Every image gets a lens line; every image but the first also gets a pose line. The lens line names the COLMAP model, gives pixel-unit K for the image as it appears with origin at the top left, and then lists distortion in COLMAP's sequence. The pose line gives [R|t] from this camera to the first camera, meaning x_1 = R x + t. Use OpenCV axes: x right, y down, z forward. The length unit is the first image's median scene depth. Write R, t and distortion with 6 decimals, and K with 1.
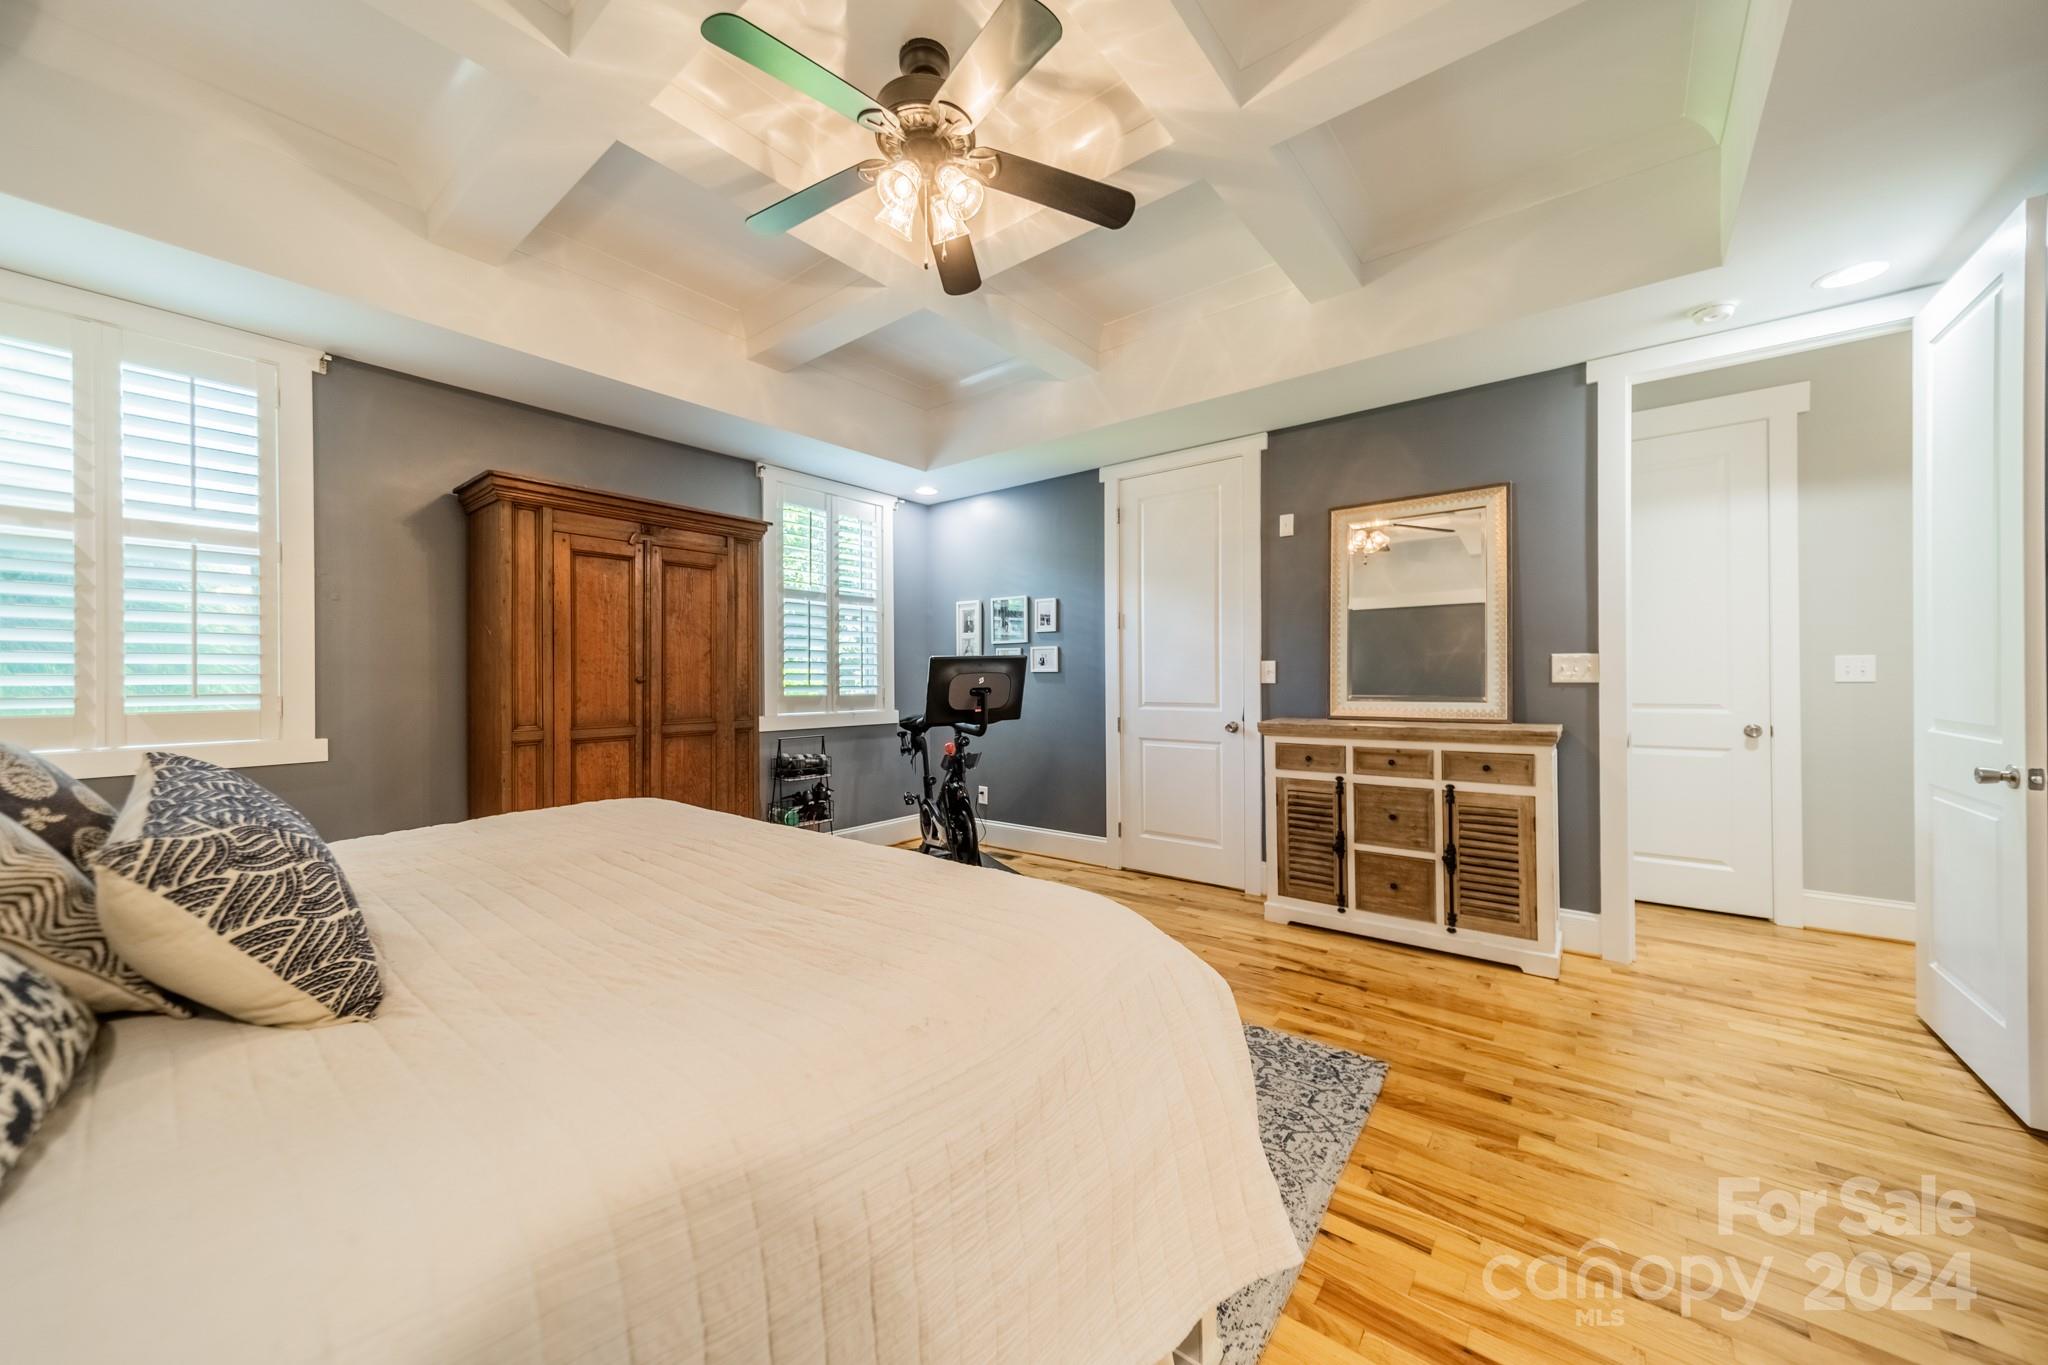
lens RADIAL K [[733.7, 0, 1023.4], [0, 733.7, 674.5], [0, 0, 1]] dist [-0.000215, -0.000127]
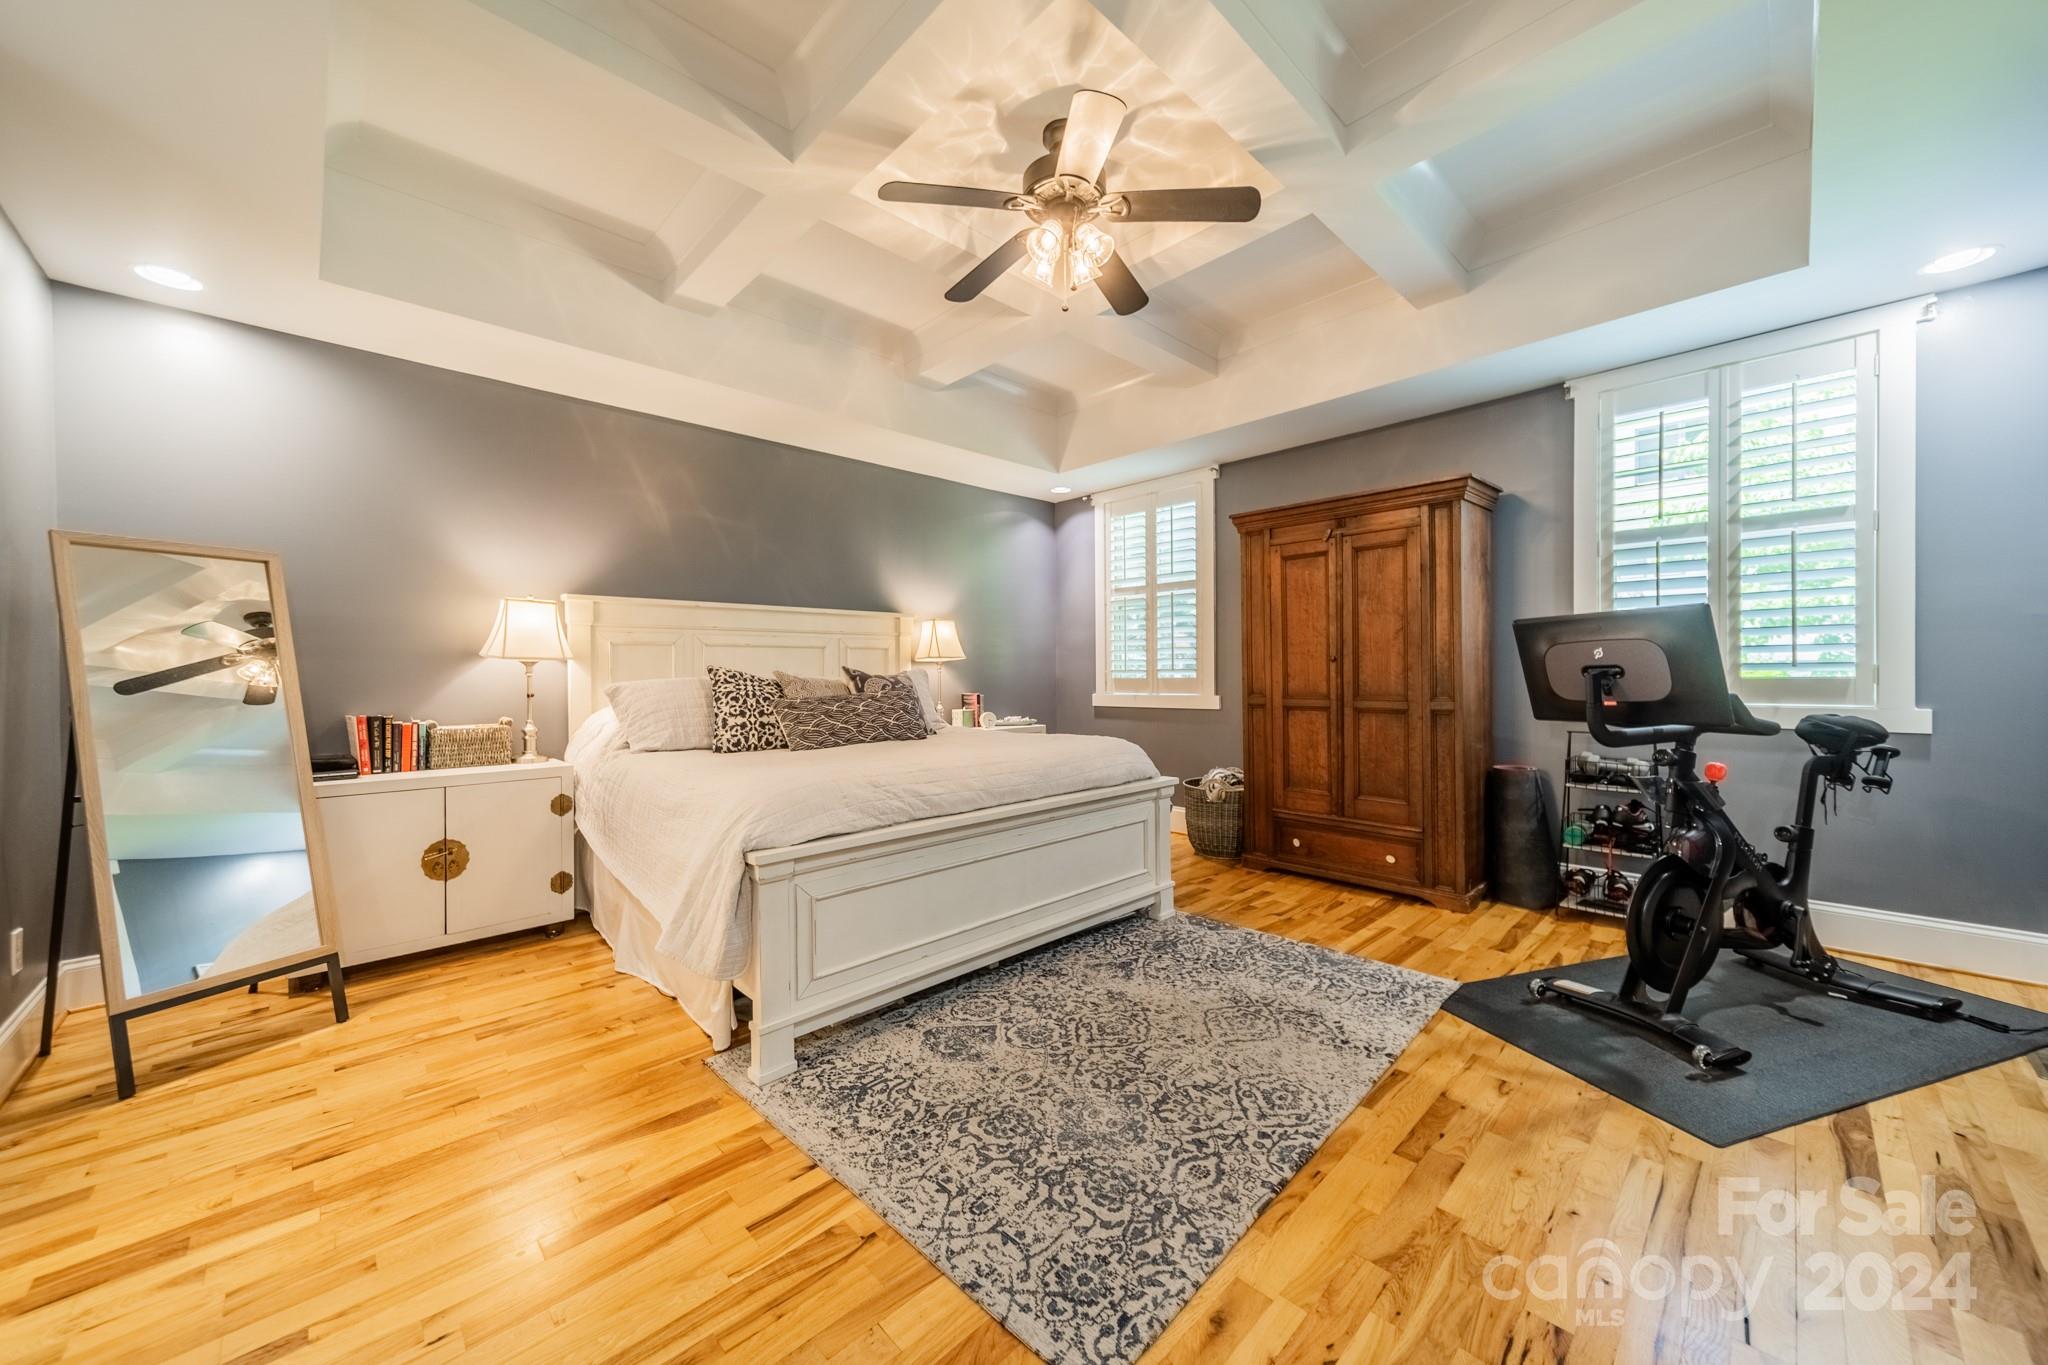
lens RADIAL K [[733.7, 0, 1023.4], [0, 733.7, 674.5], [0, 0, 1]] dist [-0.000215, -0.000127]
pose [[-0.134495, 0.010927, -0.990854, 0.663160], [0.015495, 0.999840, 0.008923, 0.014360], [0.990793, -0.014153, -0.134643, 0.677686]]
